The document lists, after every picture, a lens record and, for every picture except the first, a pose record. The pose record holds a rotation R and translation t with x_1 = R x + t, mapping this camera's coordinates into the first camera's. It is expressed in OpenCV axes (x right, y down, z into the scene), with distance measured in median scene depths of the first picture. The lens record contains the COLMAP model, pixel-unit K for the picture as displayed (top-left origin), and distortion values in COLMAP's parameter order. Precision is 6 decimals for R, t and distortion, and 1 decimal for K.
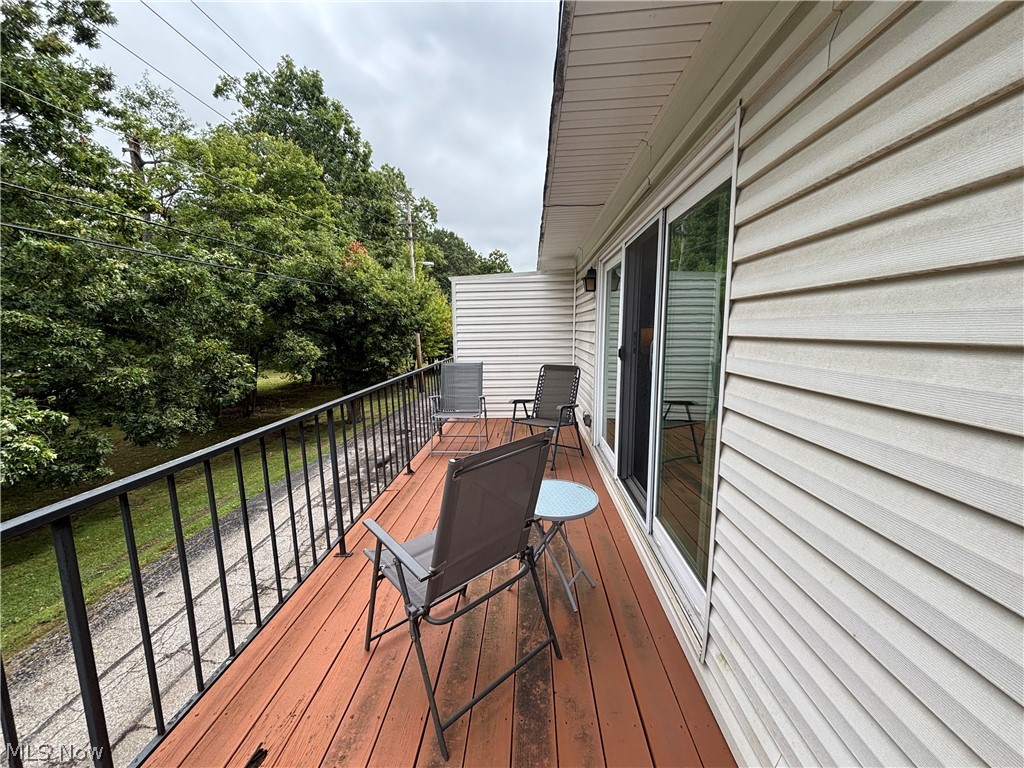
lens RADIAL K [[413.1, 0, 509.1], [0, 413.1, 380.7], [0, 0, 1]] dist [-0.001128, 0.000087]
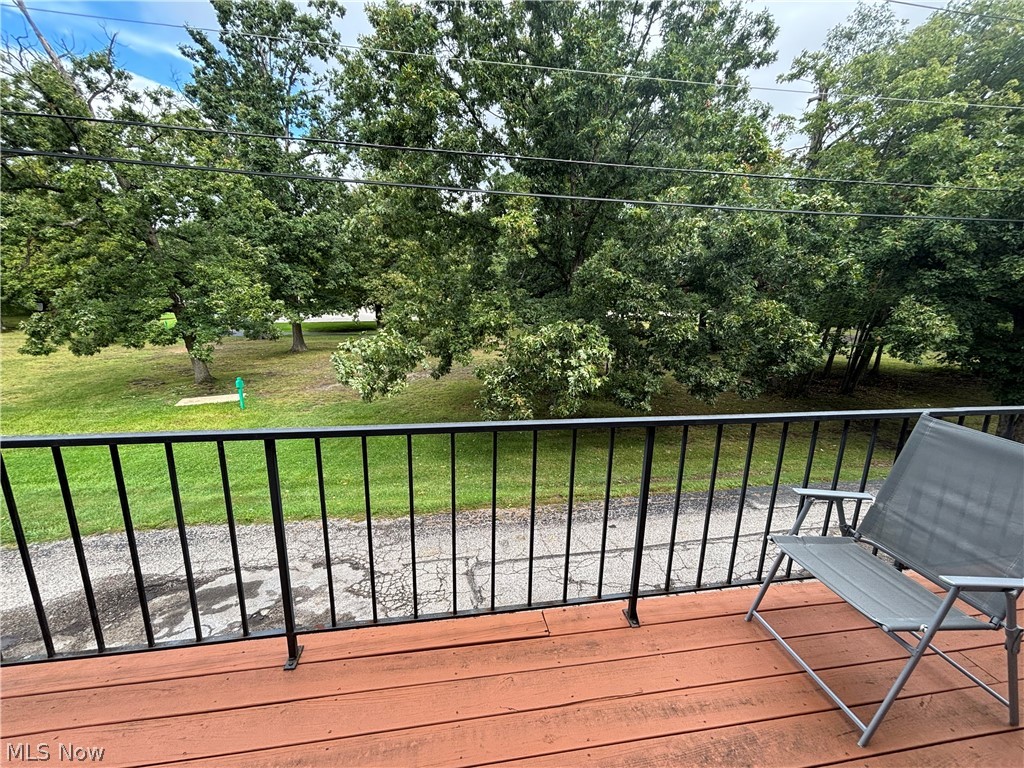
lens RADIAL K [[413.1, 0, 509.1], [0, 413.1, 380.7], [0, 0, 1]] dist [-0.001128, 0.000087]
pose [[0.218876, 0.256622, -0.941402, 0.022301], [-0.157400, 0.961446, 0.225491, -0.036344], [0.962974, 0.098822, 0.250830, 0.200309]]
